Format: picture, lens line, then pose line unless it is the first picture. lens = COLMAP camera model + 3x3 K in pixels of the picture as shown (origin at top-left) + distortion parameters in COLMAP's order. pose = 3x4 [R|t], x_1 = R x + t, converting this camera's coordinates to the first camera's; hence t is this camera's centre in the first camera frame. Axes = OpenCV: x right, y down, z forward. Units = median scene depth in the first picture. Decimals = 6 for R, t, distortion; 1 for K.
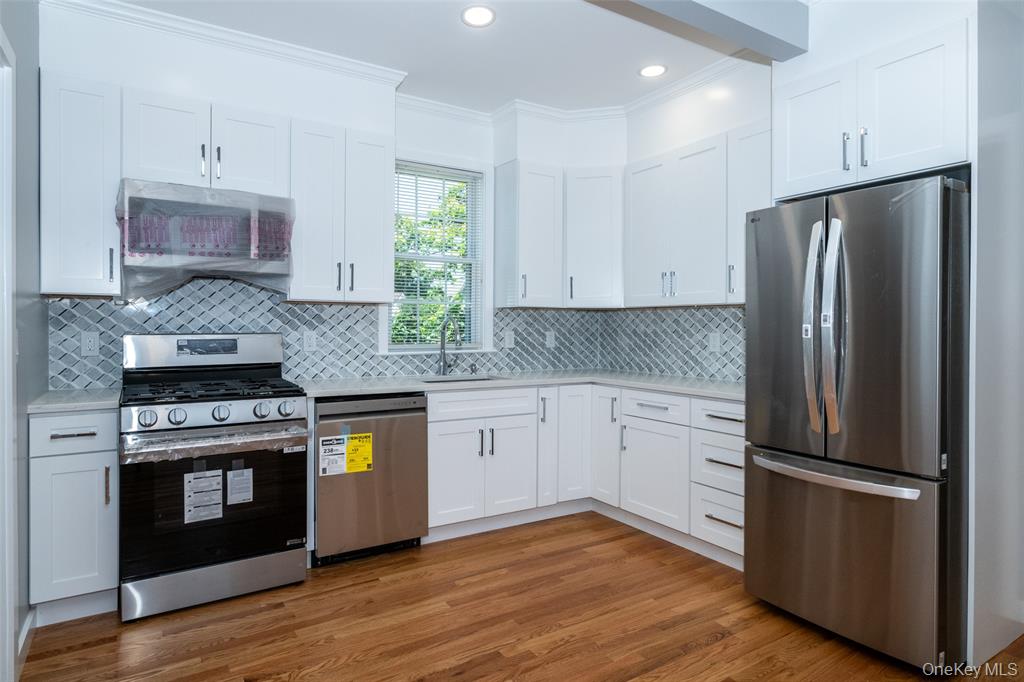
lens RADIAL K [[553.5, 0, 488.5], [0, 553.5, 330.0], [0, 0, 1]] dist [-0.002142, -0.000765]
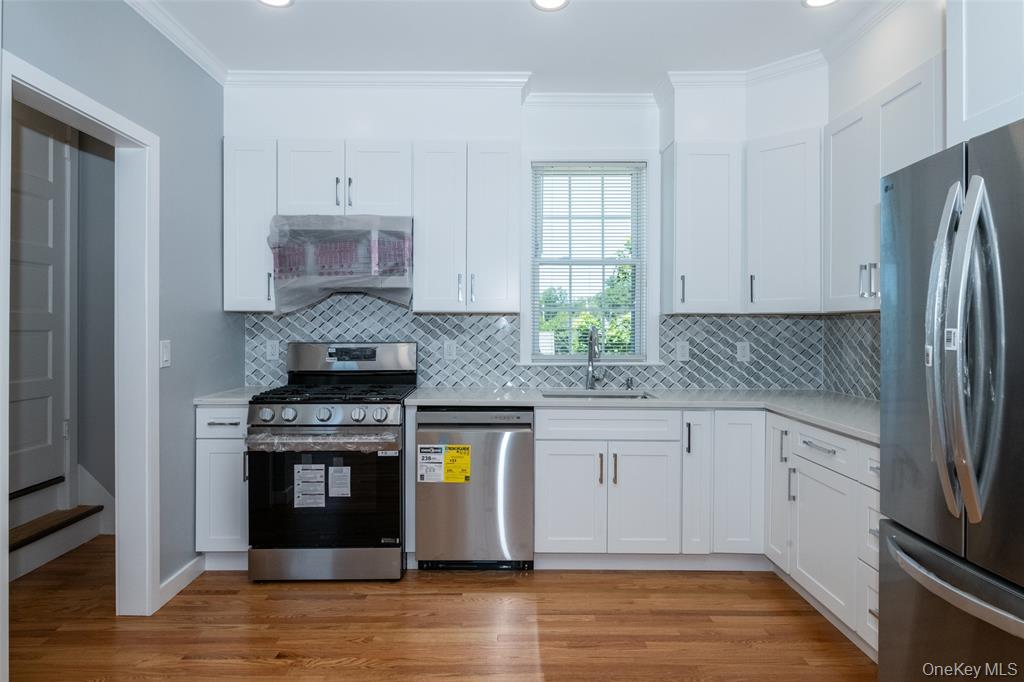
lens RADIAL K [[578.8, 0, 508.5], [0, 578.8, 328.0], [0, 0, 1]] dist [-0.000595, -0.000982]
pose [[0.868224, 0.000829, -0.496171, 0.343094], [-0.004069, 0.999977, -0.005450, -0.017387], [0.496155, 0.006751, 0.868208, 0.126052]]
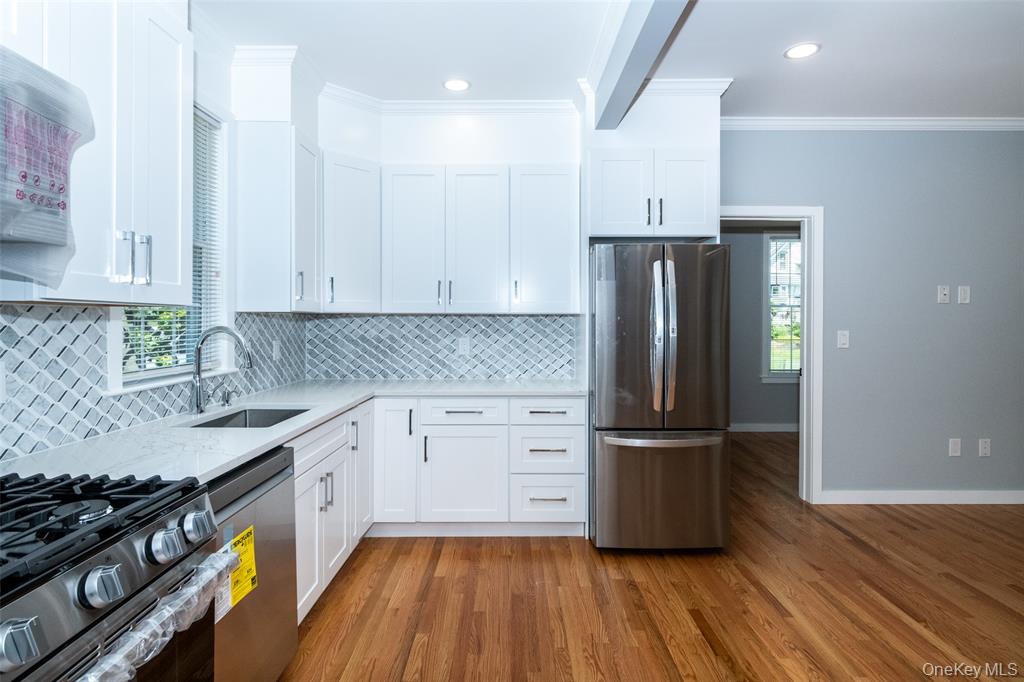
lens RADIAL K [[521.4, 0, 513.9], [0, 521.4, 325.8], [0, 0, 1]] dist [-0.000497, -0.000322]
pose [[0.536149, -0.012170, 0.844036, -0.508356], [0.009372, 0.999920, 0.008465, -0.032079], [-0.844071, 0.003372, 0.536220, 0.429230]]
